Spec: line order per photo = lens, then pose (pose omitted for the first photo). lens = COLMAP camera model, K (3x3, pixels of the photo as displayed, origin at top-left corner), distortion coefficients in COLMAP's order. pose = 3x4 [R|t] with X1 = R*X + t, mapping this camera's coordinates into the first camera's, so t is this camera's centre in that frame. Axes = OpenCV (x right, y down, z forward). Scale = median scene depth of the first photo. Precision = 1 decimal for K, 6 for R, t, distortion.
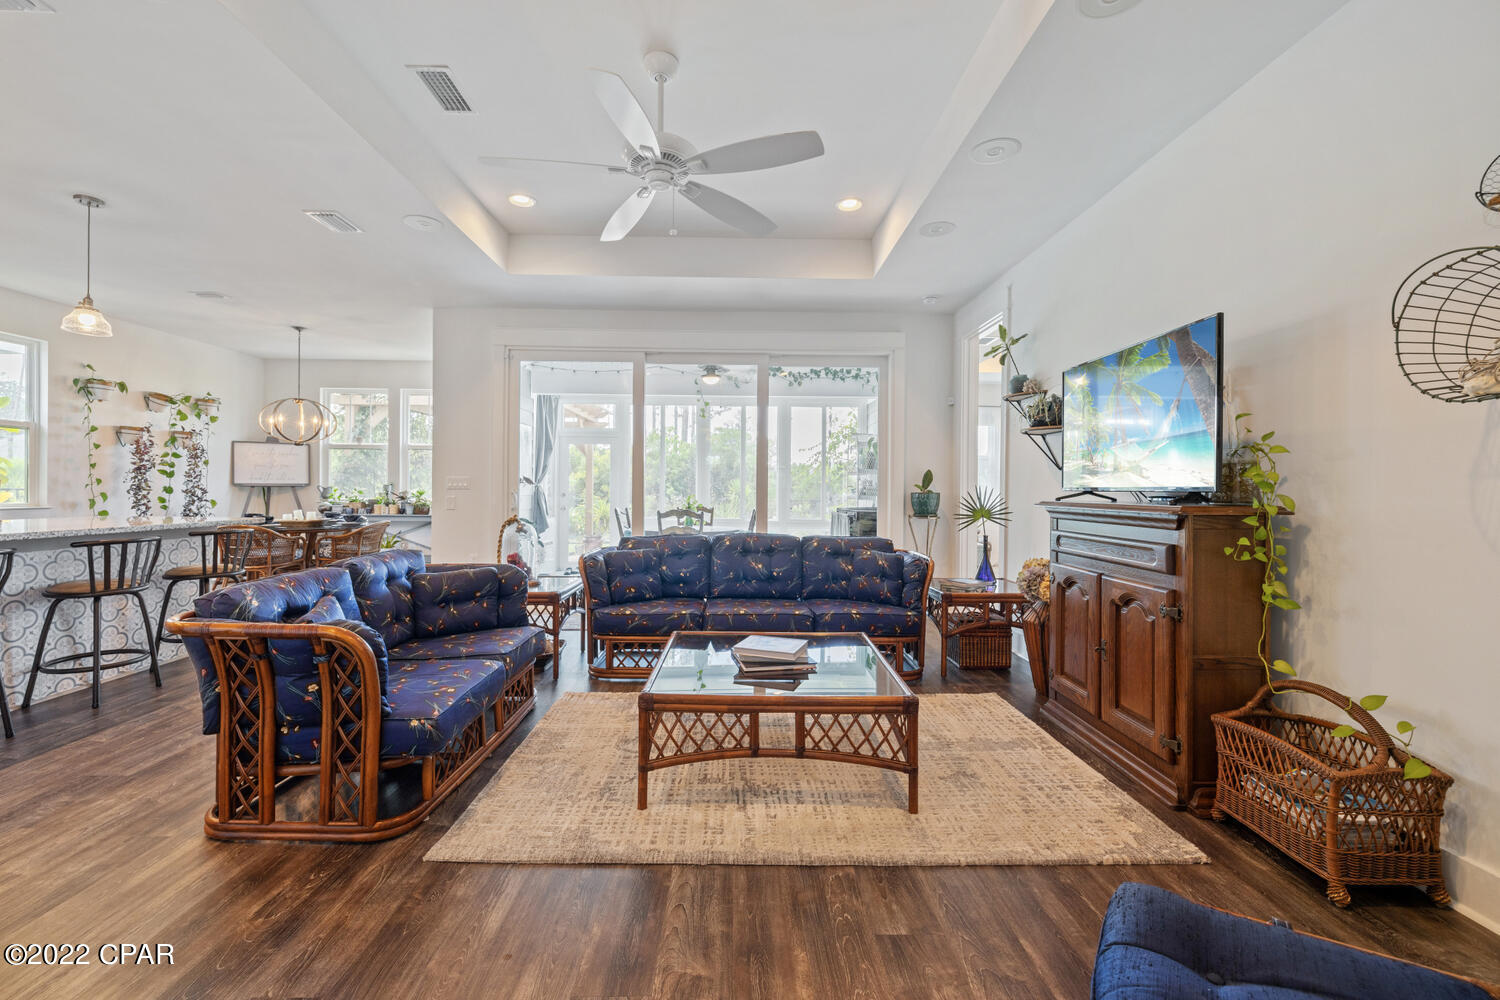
lens RADIAL K [[643.9, 0, 746.3], [0, 643.9, 491.6], [0, 0, 1]] dist [-0.004294, -0.000088]
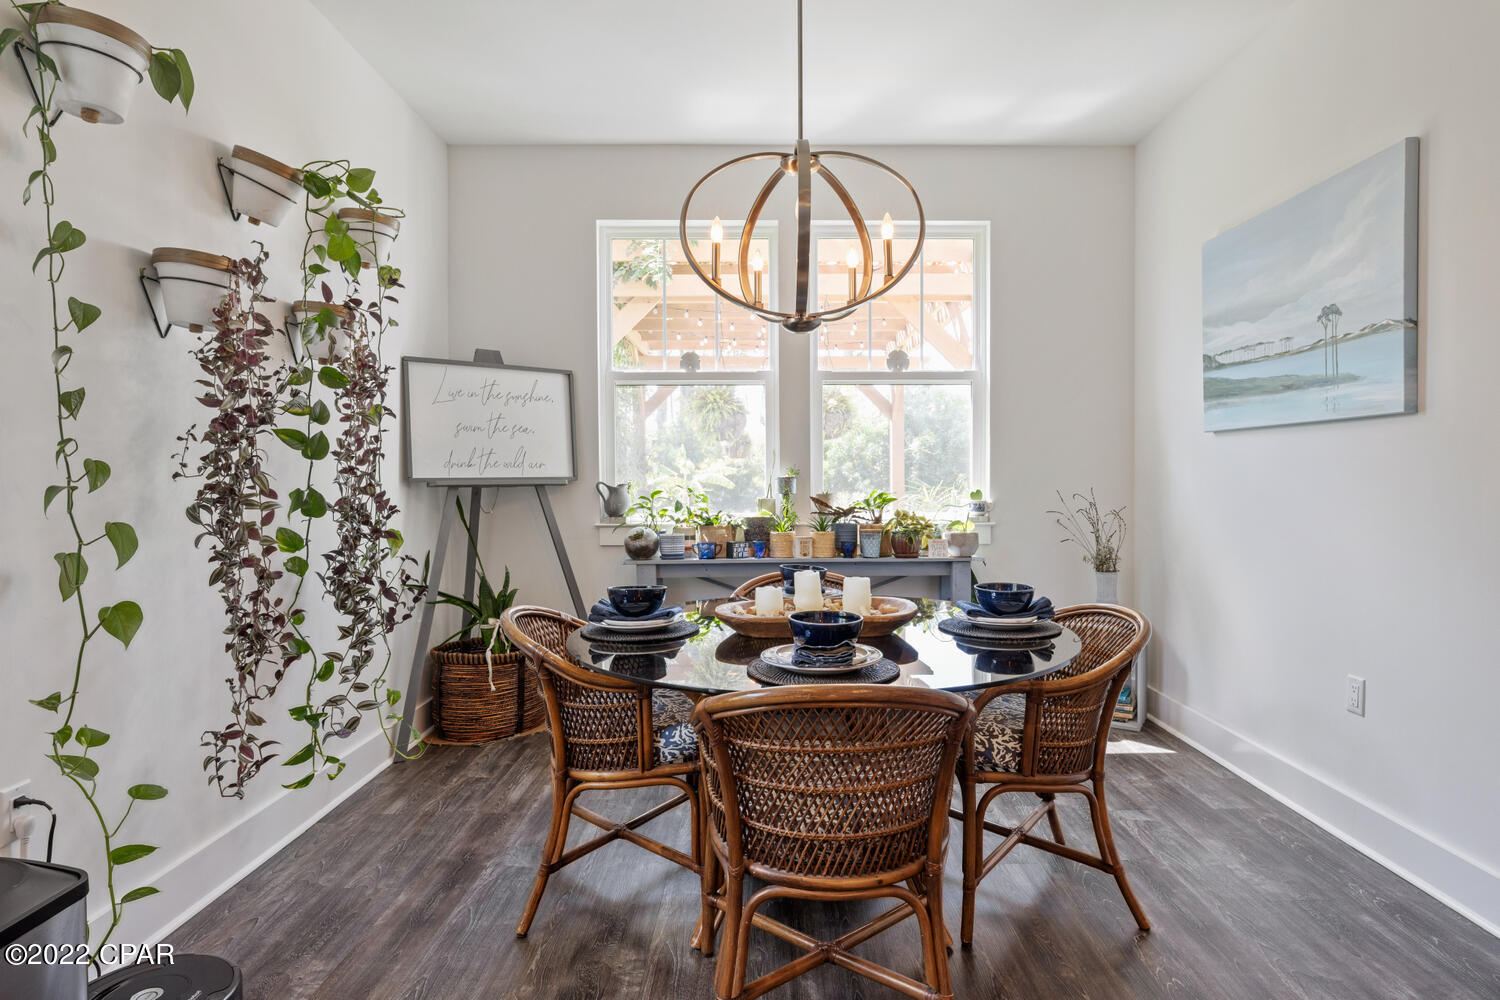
lens RADIAL K [[815.2, 0, 750.0], [0, 815.2, 500.0], [0, 0, 1]] dist [0.000366, -0.000890]
pose [[0.999758, -0.013433, -0.017423, -0.736282], [0.013752, 0.999738, 0.018309, -0.008324], [0.017173, -0.018544, 0.999681, 0.681586]]
